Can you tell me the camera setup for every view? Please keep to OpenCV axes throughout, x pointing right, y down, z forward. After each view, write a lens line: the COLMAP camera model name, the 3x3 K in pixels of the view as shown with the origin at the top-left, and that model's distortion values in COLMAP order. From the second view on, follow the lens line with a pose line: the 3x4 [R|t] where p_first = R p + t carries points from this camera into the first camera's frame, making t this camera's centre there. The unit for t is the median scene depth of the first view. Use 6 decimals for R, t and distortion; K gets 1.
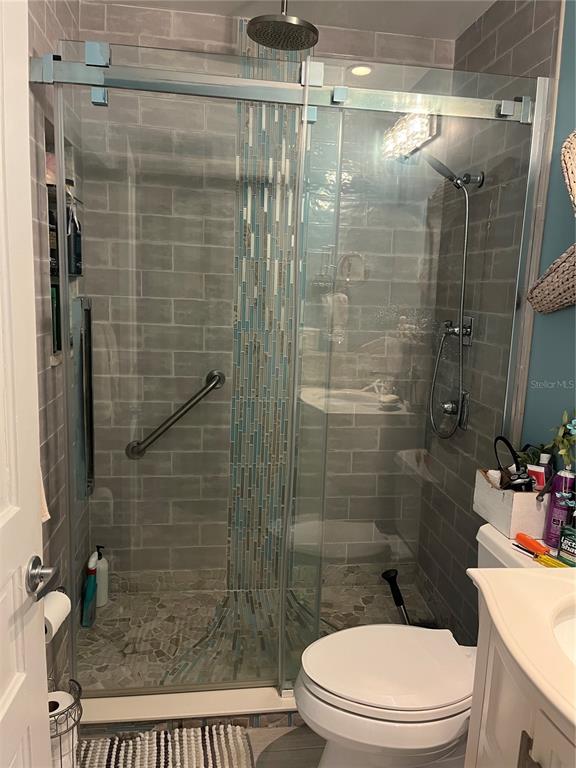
lens RADIAL K [[578.6, 0, 286.9], [0, 578.6, 380.6], [0, 0, 1]] dist [0.051323, -0.081195]
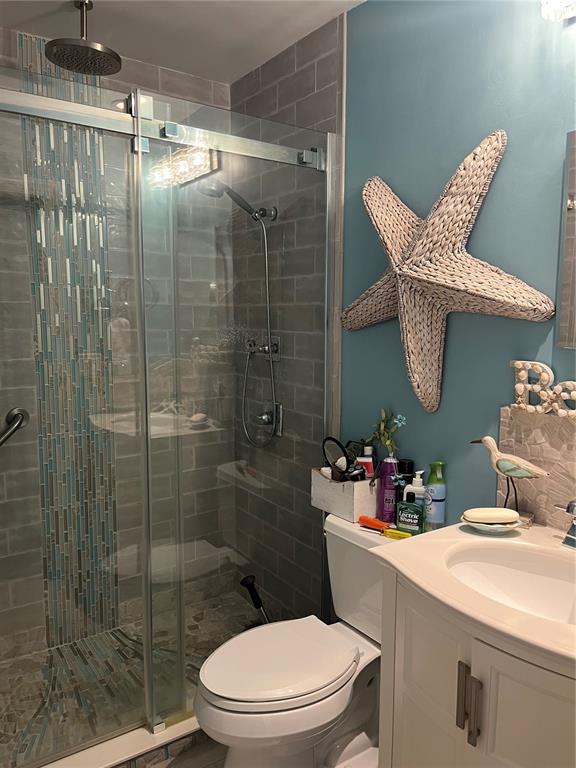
lens RADIAL K [[578.6, 0, 292.5], [0, 578.6, 382.0], [0, 0, 1]] dist [0.051323, -0.081195]
pose [[0.887278, -0.086361, 0.453078, -0.154833], [0.099711, 0.995001, -0.005610, -0.010838], [-0.450328, 0.050154, 0.891453, -0.000917]]
